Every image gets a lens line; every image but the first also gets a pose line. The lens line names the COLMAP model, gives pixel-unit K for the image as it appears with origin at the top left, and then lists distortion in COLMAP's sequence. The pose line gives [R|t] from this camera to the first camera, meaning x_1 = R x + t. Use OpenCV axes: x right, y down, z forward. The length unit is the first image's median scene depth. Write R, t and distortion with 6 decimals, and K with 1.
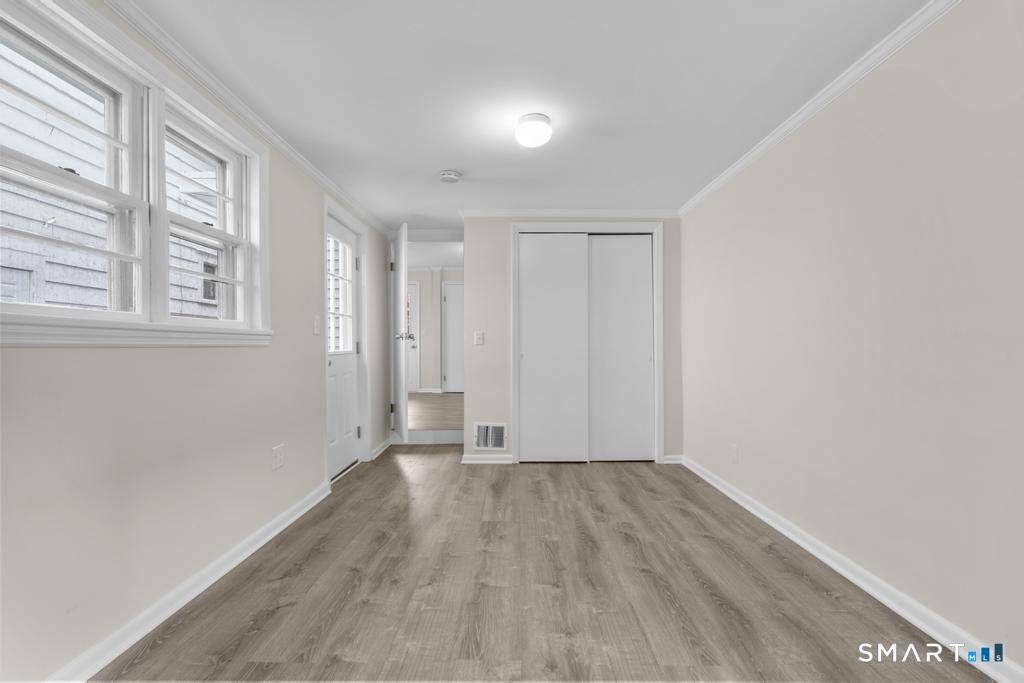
lens RADIAL K [[458.4, 0, 509.4], [0, 458.4, 340.5], [0, 0, 1]] dist [-0.008943, 0.004284]
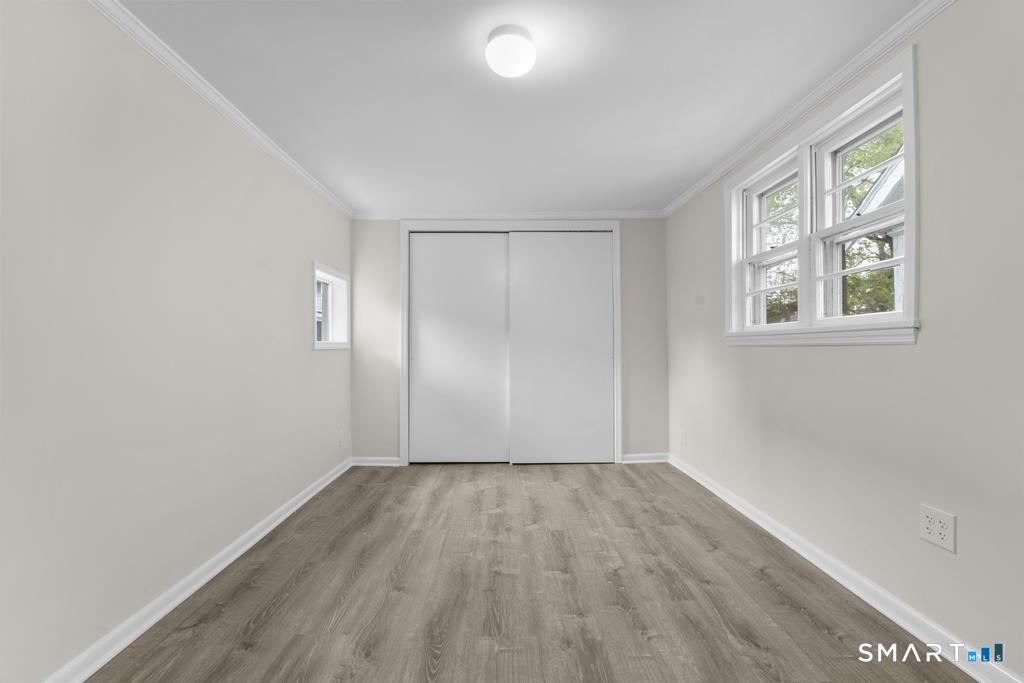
lens RADIAL K [[458.4, 0, 509.4], [0, 458.4, 340.5], [0, 0, 1]] dist [-0.008943, 0.004284]
pose [[-0.999559, 0.010213, -0.027871, 0.096120], [0.011050, 0.999487, -0.030052, 0.025882], [0.027550, -0.030347, -0.999160, 2.053842]]
